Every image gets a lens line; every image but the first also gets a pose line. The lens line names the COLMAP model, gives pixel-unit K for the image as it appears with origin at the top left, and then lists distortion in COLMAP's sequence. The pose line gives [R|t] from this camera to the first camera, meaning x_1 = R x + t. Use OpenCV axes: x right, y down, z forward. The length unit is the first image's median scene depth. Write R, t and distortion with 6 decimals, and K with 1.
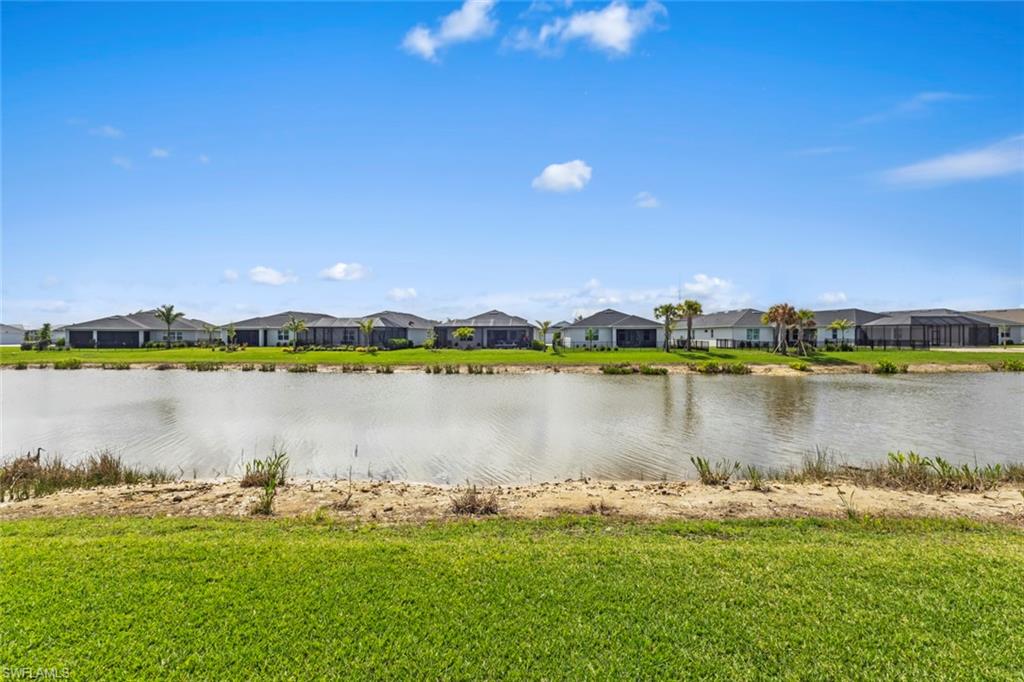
lens RADIAL K [[471.3, 0, 497.3], [0, 471.3, 340.6], [0, 0, 1]] dist [0.002102, 0.001569]
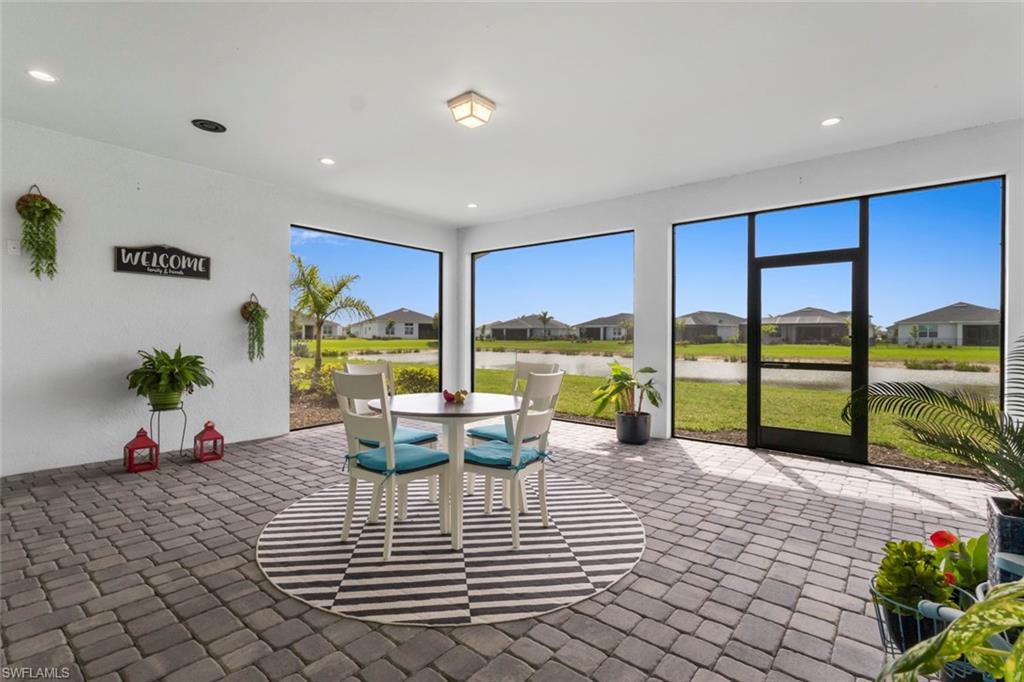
lens RADIAL K [[471.3, 0, 509.5], [0, 471.3, 333.7], [0, 0, 1]] dist [0.002102, 0.001569]
pose [[0.801719, 0.002587, -0.597696, 0.102065], [-0.007449, 0.999956, -0.005663, 0.004099], [0.597655, 0.008992, 0.801703, -0.260524]]
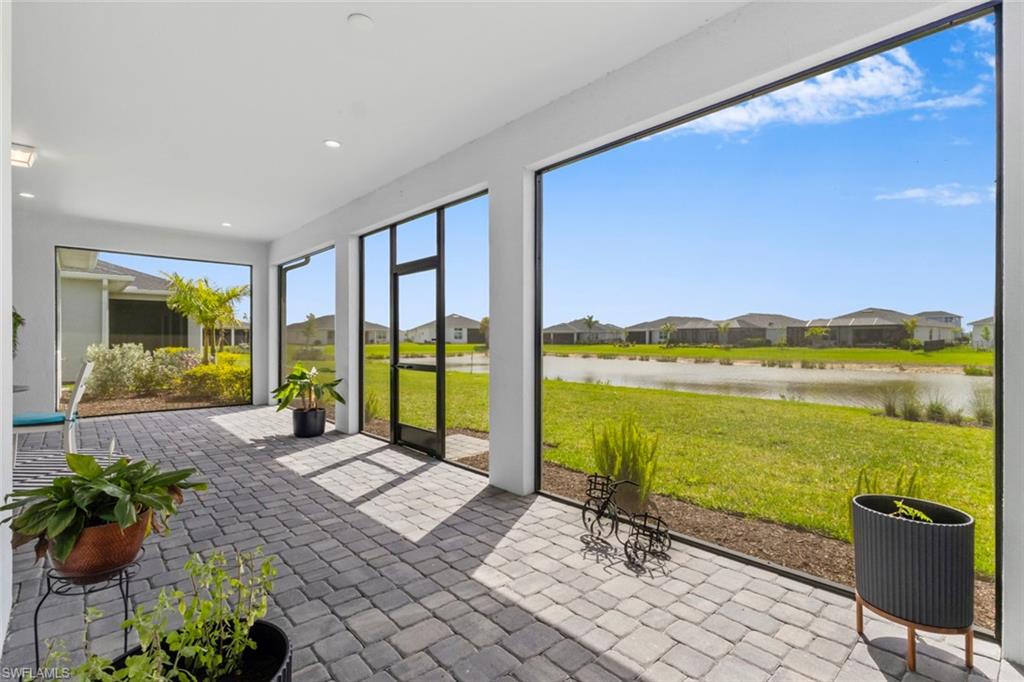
lens RADIAL K [[471.3, 0, 520.7], [0, 471.3, 341.1], [0, 0, 1]] dist [0.002102, 0.001569]
pose [[0.717842, 0.004072, -0.696195, 0.174539], [-0.004204, 0.999990, 0.001513, 0.003915], [0.696194, 0.001841, 0.717851, -0.208857]]
